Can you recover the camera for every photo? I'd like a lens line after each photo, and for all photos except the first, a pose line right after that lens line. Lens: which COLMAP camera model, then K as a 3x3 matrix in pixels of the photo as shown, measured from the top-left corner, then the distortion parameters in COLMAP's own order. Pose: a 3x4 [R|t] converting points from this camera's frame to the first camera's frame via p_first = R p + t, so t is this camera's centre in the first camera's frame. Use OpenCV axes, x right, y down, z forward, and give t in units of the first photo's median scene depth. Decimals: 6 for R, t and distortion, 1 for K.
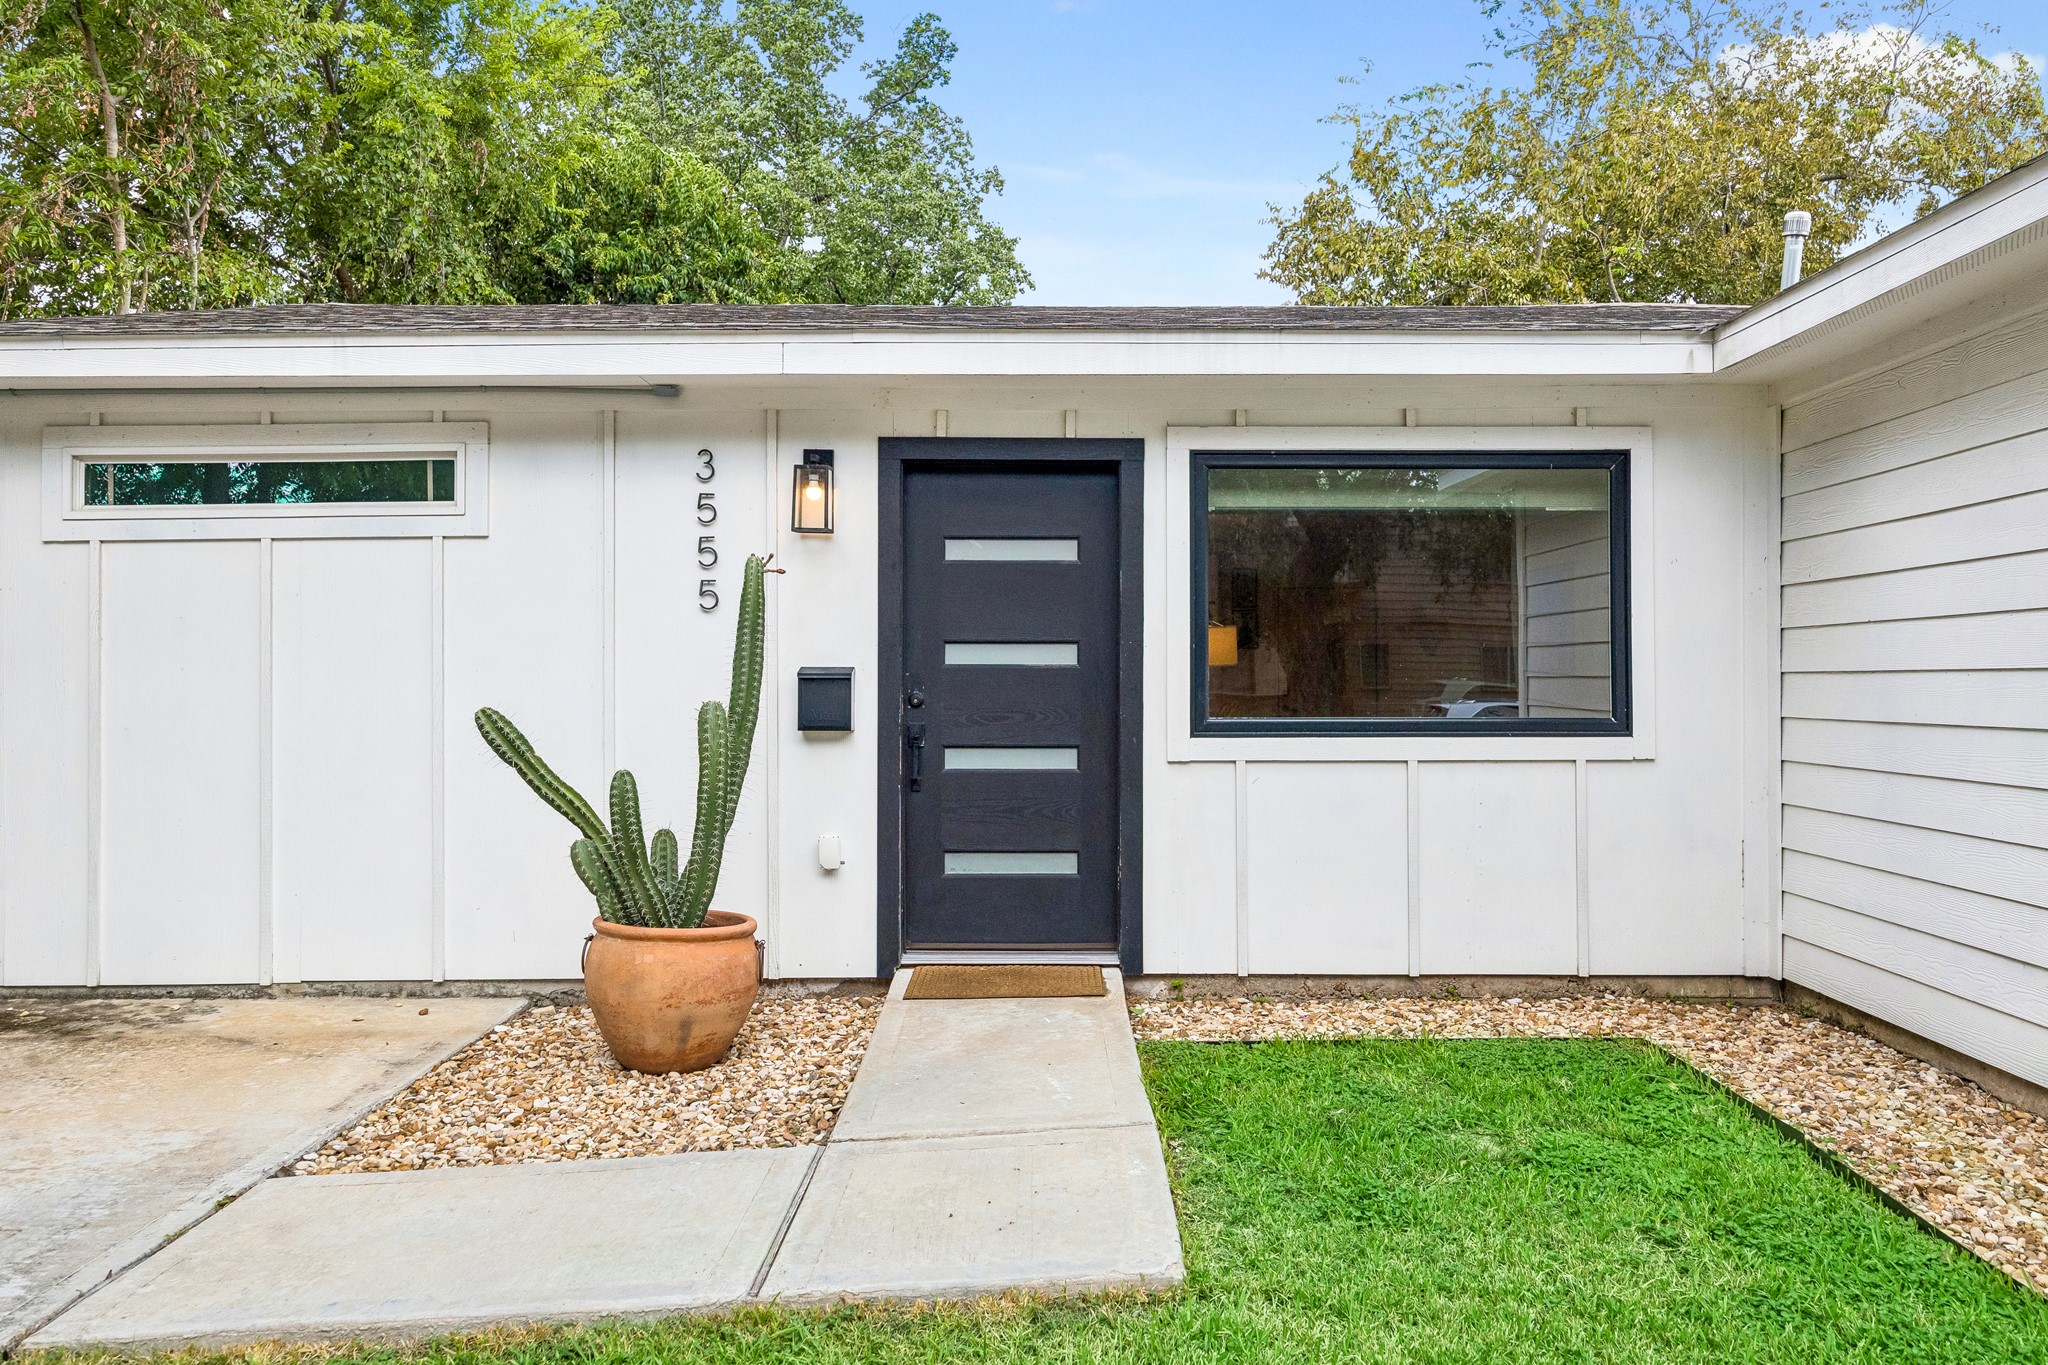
lens RADIAL K [[1456.4, 0, 1023.1], [0, 1456.4, 671.2], [0, 0, 1]] dist [-0.004740, 0.000869]
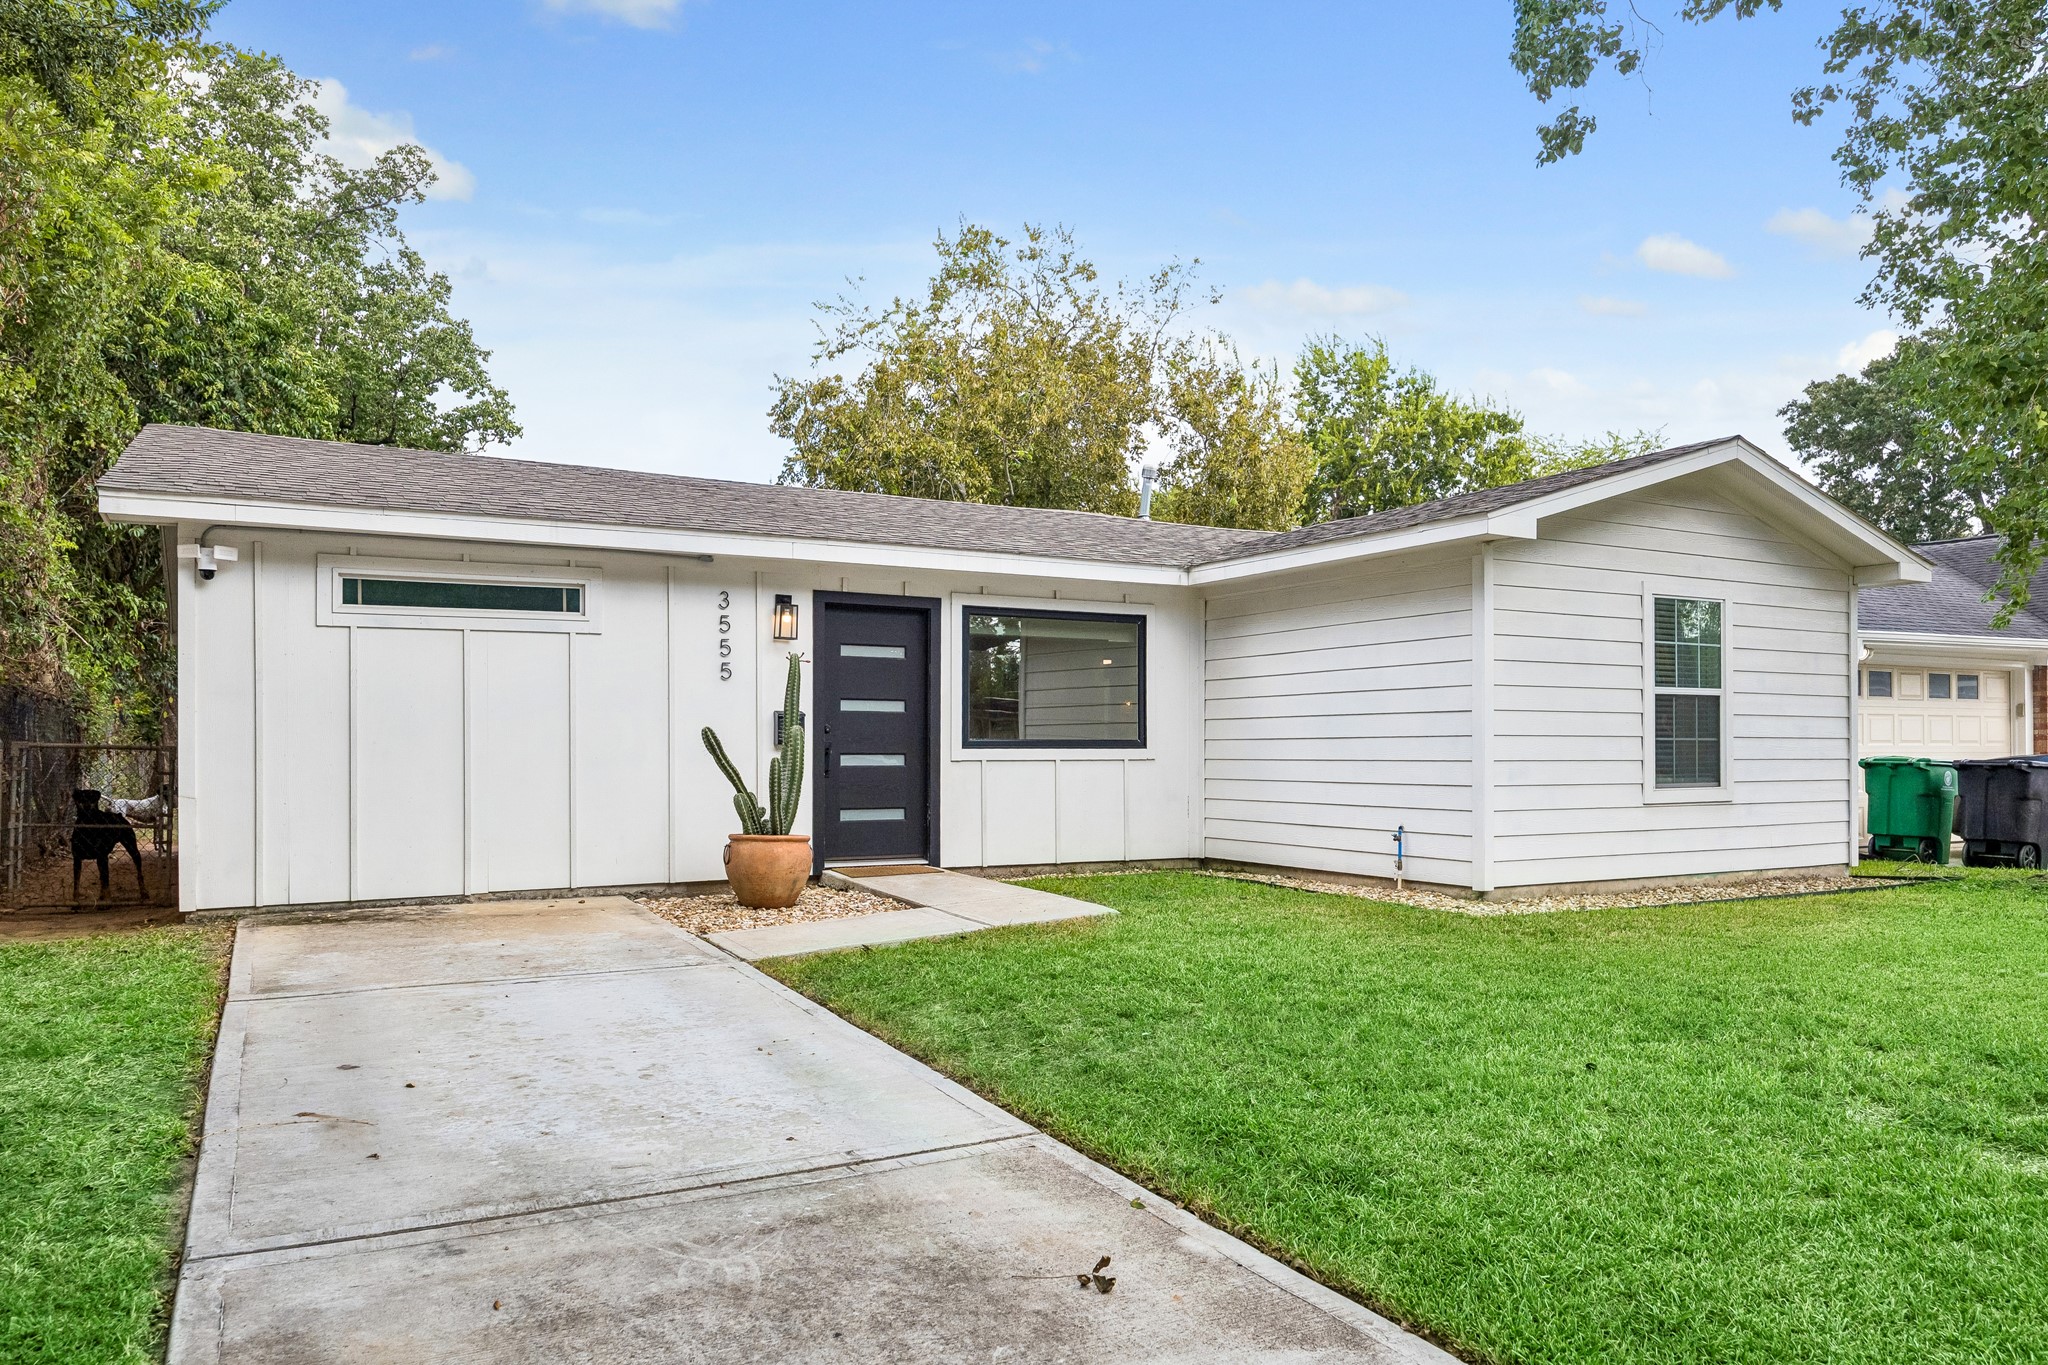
lens RADIAL K [[1401.4, 0, 1056.7], [0, 1401.4, 767.3], [0, 0, 1]] dist [0.001823, -0.000464]
pose [[0.869997, -0.005615, 0.493025, -0.723307], [-0.004734, 0.999794, 0.019740, 0.032237], [-0.493034, -0.019507, 0.869791, -0.743443]]
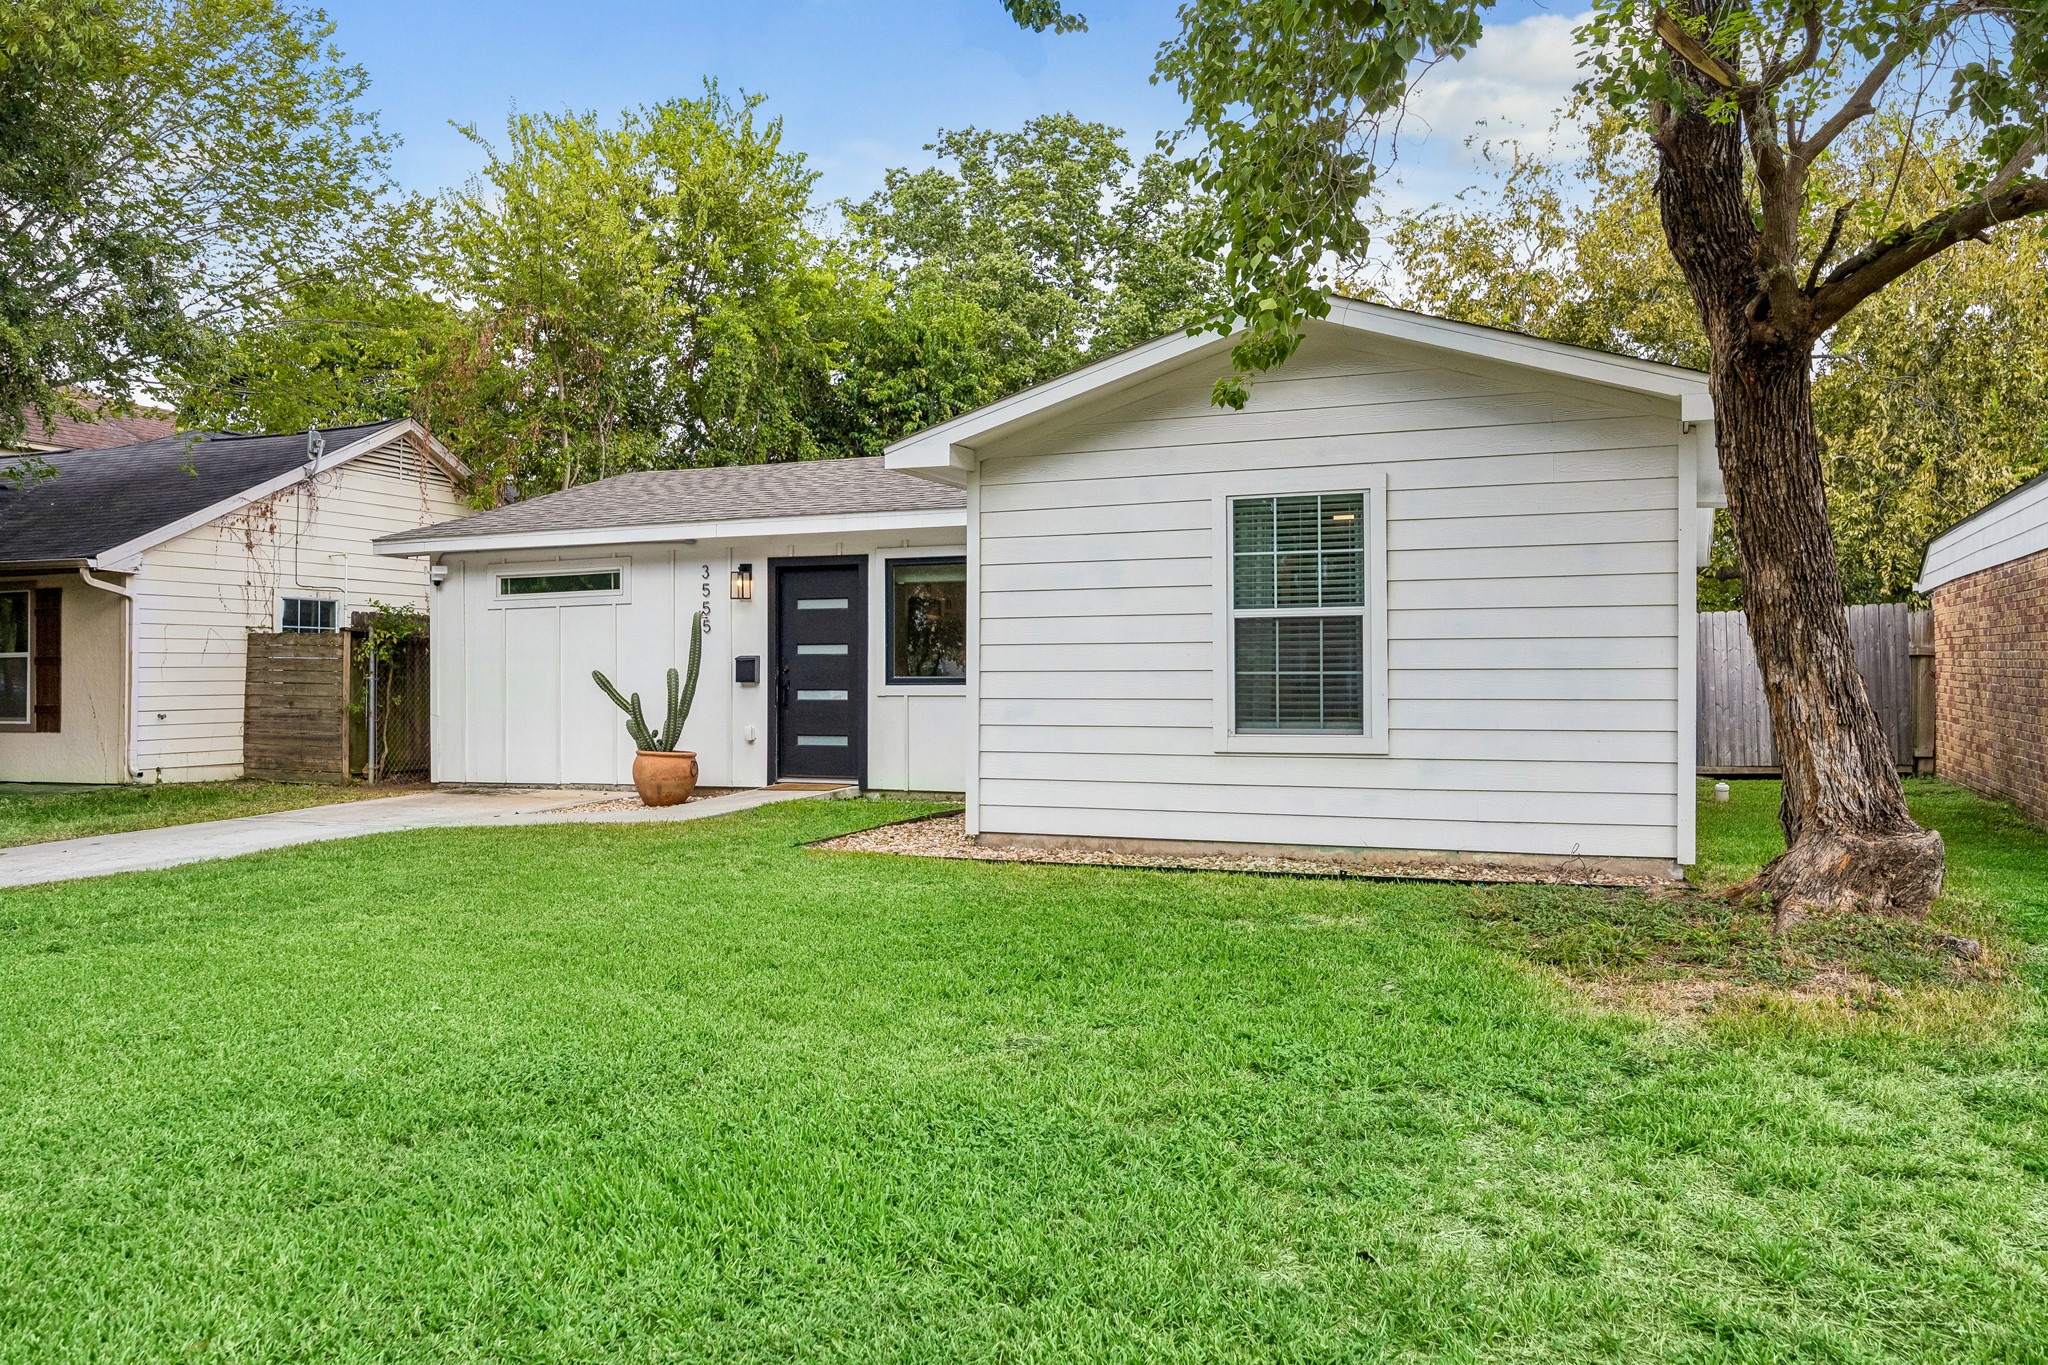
lens RADIAL K [[1534.3, 0, 1024.6], [0, 1534.3, 681.7], [0, 0, 1]] dist [0.003691, 0.000562]
pose [[0.921086, -0.001671, -0.389355, 1.247953], [0.004118, 0.999977, 0.005451, 0.027638], [0.389337, -0.006624, 0.921072, -1.123757]]
